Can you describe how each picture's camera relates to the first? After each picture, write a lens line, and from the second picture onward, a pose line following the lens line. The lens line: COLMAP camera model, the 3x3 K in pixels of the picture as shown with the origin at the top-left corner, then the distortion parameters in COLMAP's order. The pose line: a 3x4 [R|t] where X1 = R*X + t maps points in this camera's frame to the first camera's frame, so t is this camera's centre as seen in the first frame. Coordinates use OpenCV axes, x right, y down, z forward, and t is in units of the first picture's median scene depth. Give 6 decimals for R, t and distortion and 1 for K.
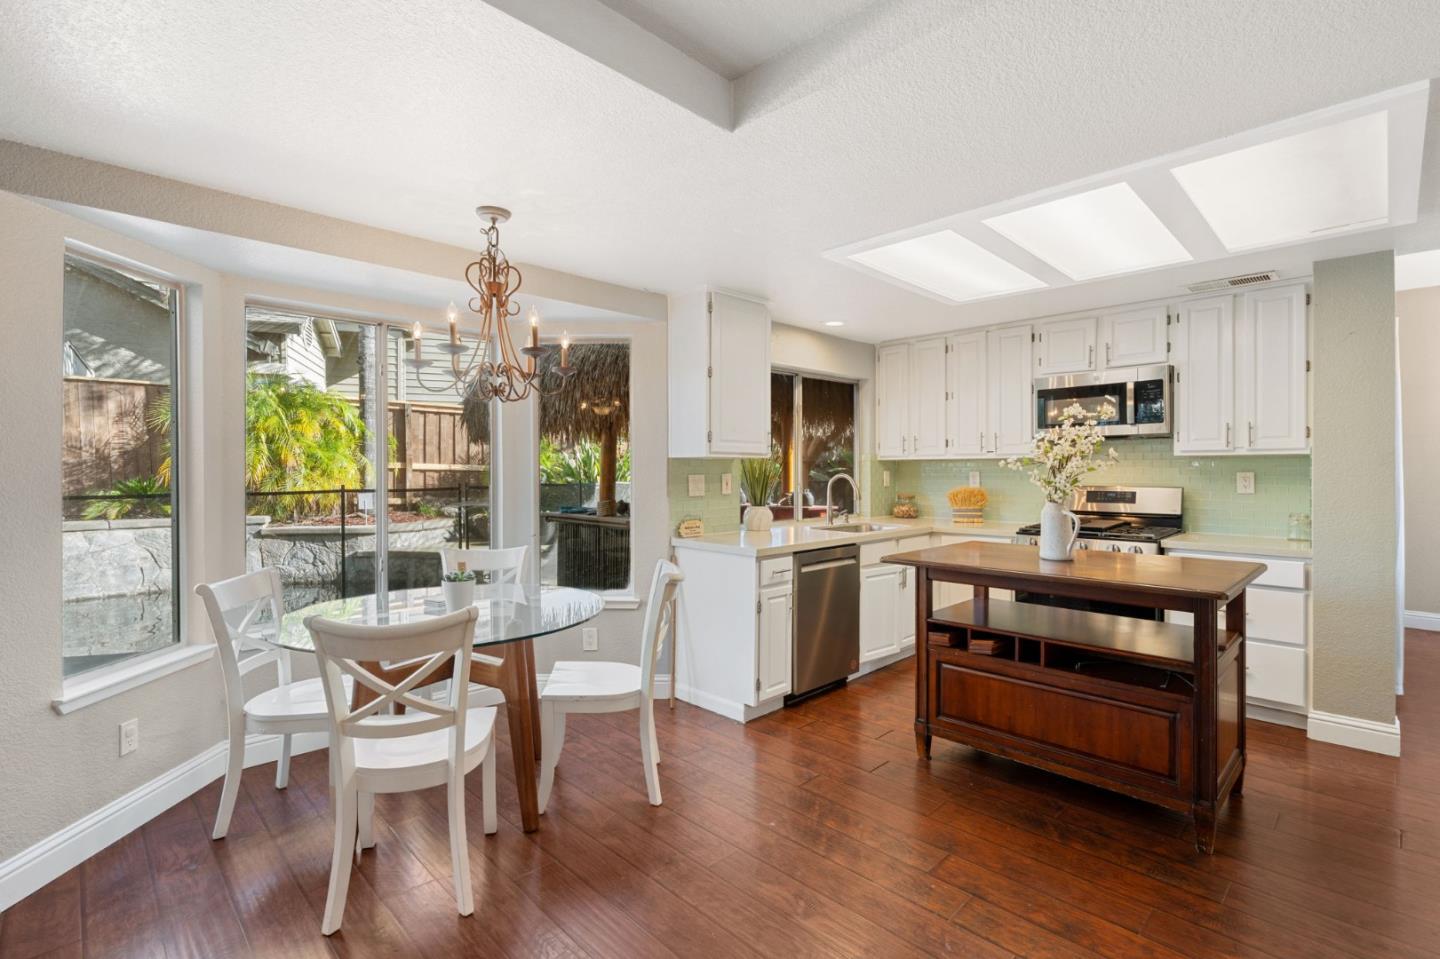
lens RADIAL K [[668.5, 0, 717.5], [0, 668.5, 475.1], [0, 0, 1]] dist [0.003810, 0.001647]
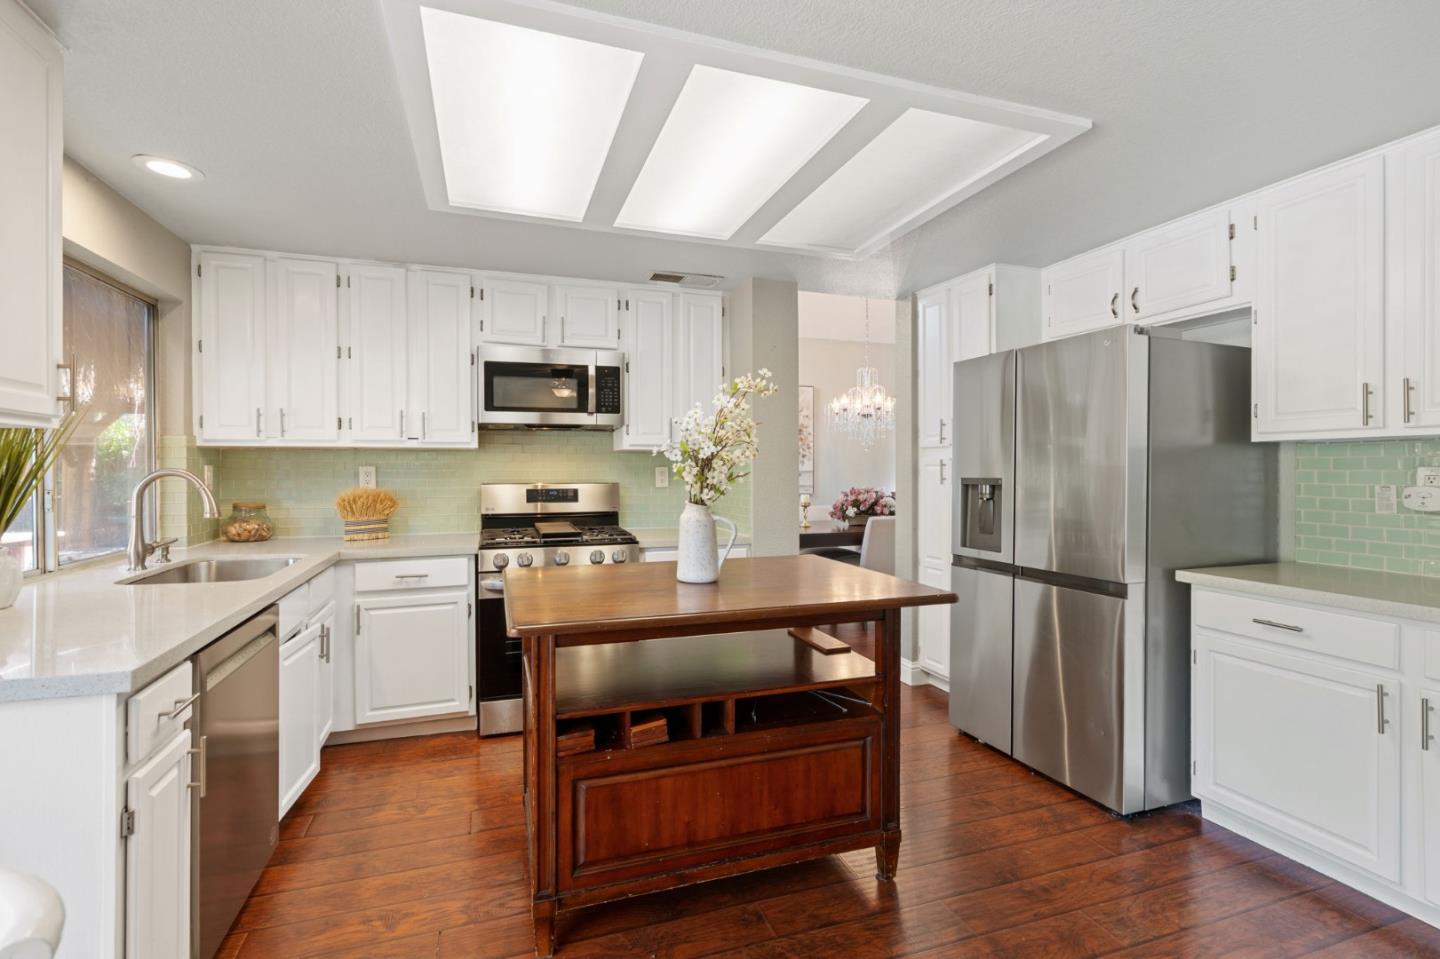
lens RADIAL K [[668.5, 0, 719.0], [0, 668.5, 476.4], [0, 0, 1]] dist [0.003810, 0.001647]
pose [[0.441512, -0.008245, 0.897217, -0.104479], [0.004567, 0.999965, 0.006942, 0.002639], [-0.897243, 0.001033, 0.441535, 0.440798]]
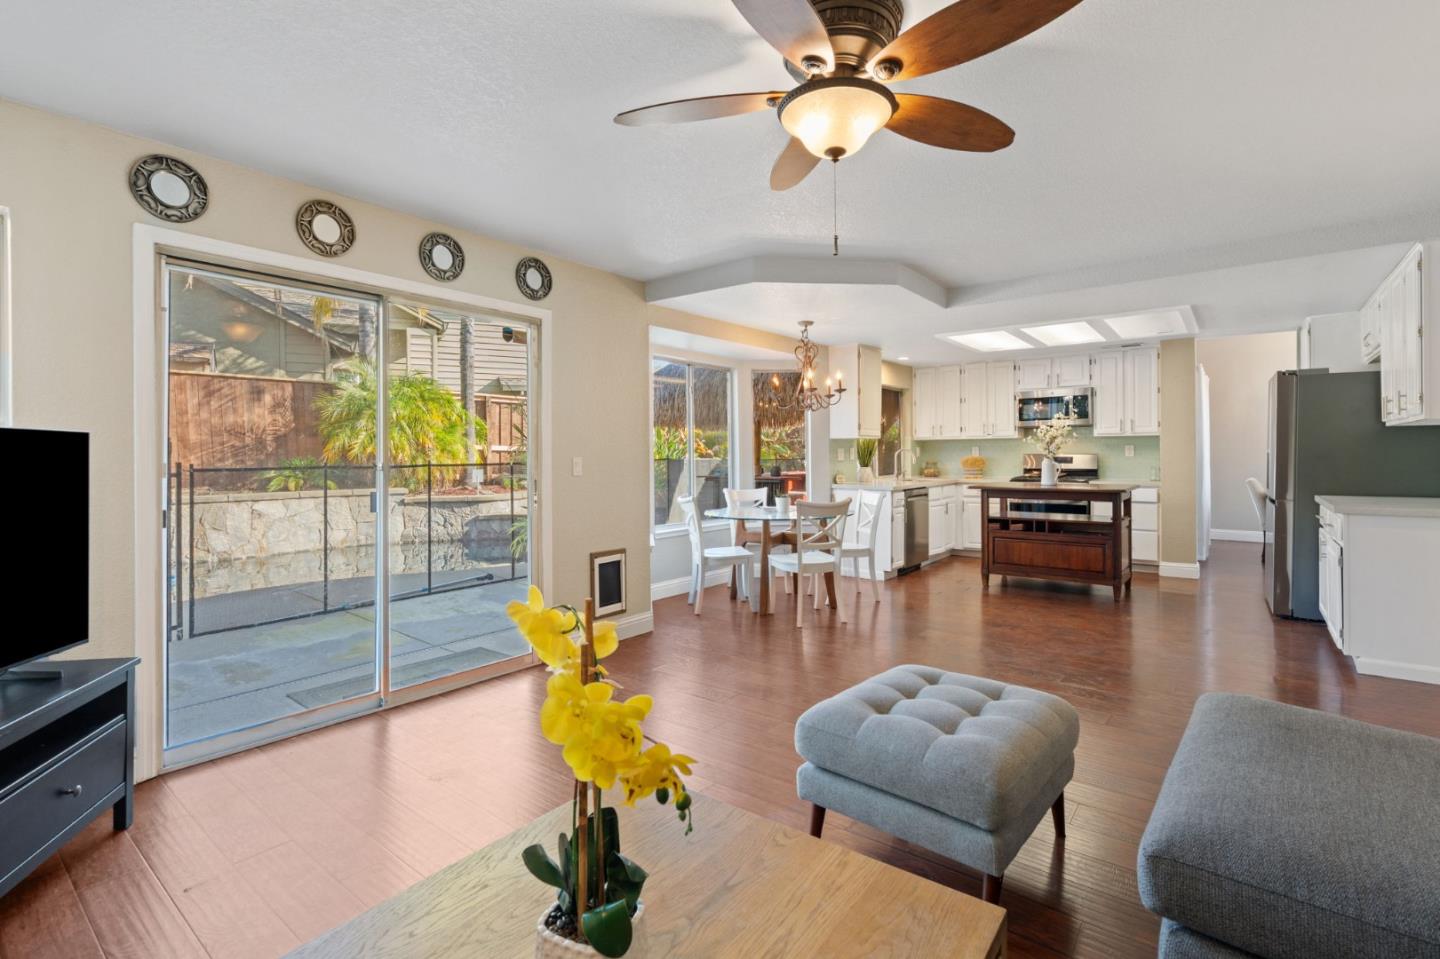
lens RADIAL K [[668.5, 0, 716.3], [0, 668.5, 456.0], [0, 0, 1]] dist [0.003810, 0.001647]
pose [[0.992775, -0.007120, 0.119775, -0.534934], [0.007549, 0.999967, -0.003130, 0.021392], [-0.119749, 0.004012, 0.992796, -0.658961]]
